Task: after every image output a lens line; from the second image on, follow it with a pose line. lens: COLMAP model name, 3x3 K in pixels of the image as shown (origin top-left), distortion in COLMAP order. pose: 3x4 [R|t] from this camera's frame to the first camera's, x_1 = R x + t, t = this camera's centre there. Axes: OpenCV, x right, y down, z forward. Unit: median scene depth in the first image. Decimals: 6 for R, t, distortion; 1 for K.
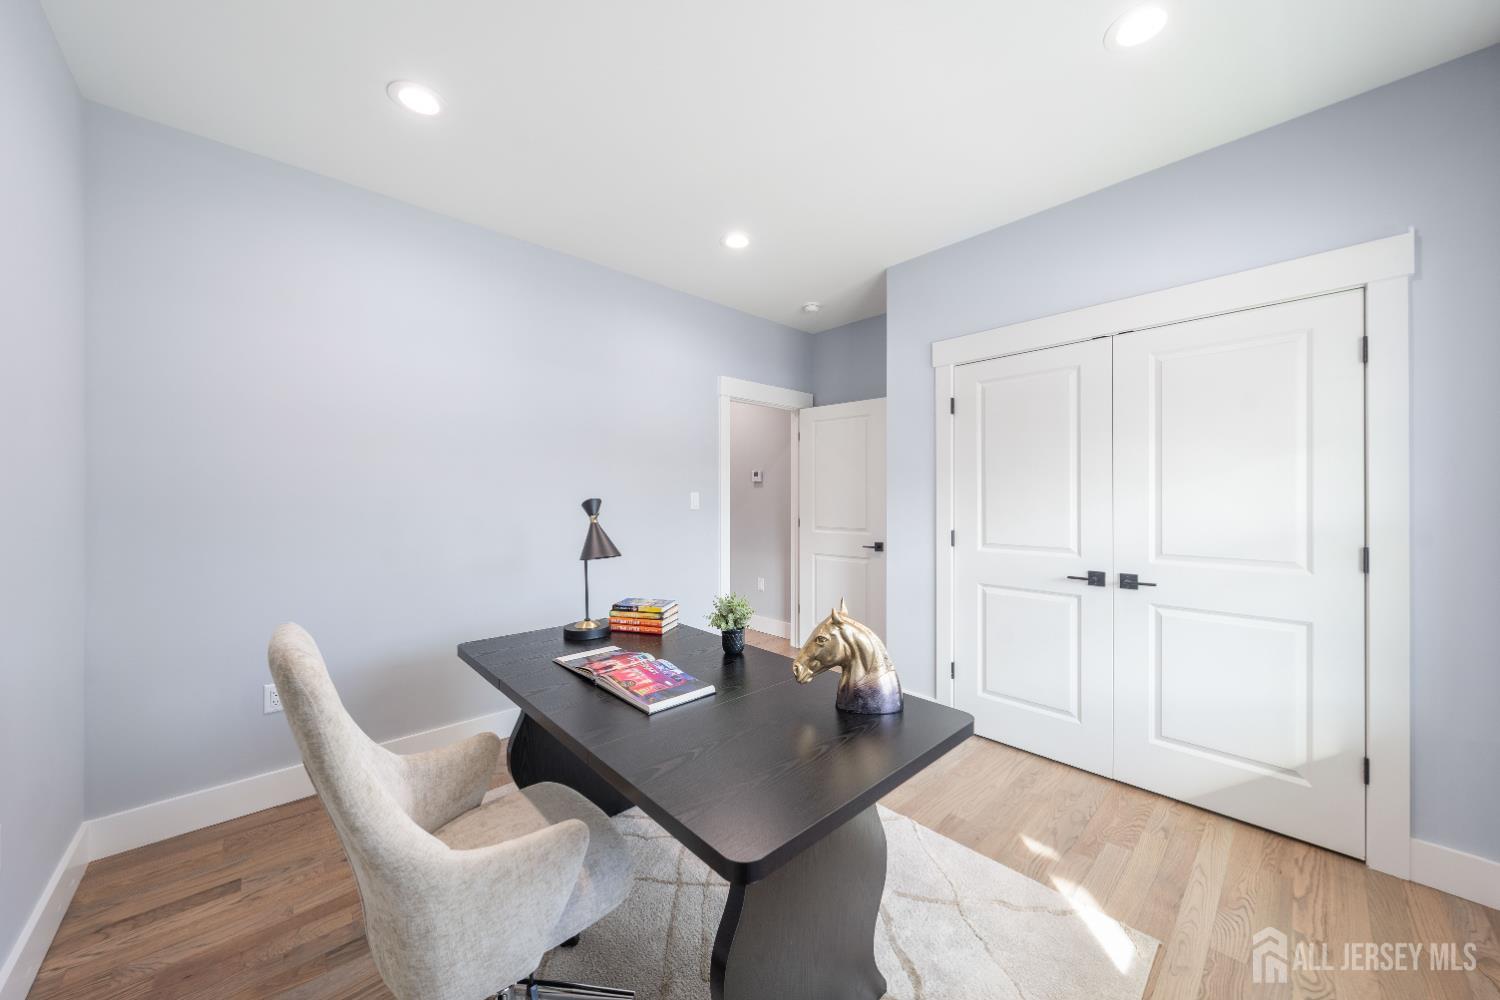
lens RADIAL K [[534.4, 0, 747.4], [0, 534.4, 495.9], [0, 0, 1]] dist [-0.000404, -0.000007]
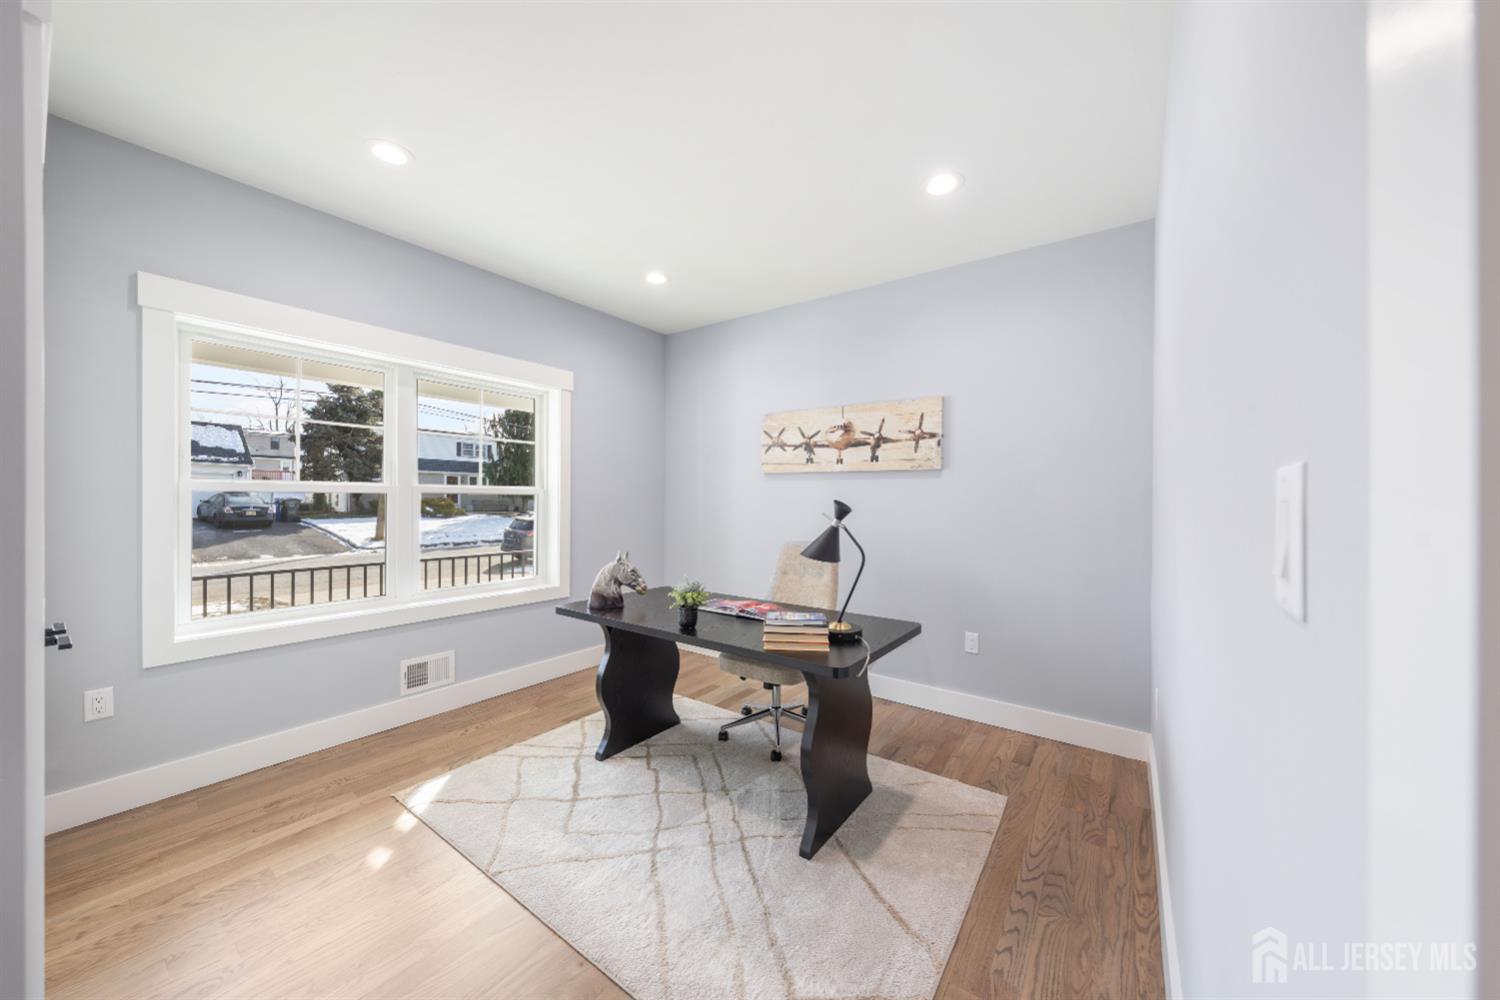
lens RADIAL K [[534.4, 0, 747.4], [0, 534.4, 495.9], [0, 0, 1]] dist [-0.000404, -0.000007]
pose [[-0.980909, -0.012568, -0.194060, 0.083242], [-0.012345, 0.999921, -0.002356, -0.002947], [0.194074, 0.000085, -0.980987, 2.056862]]
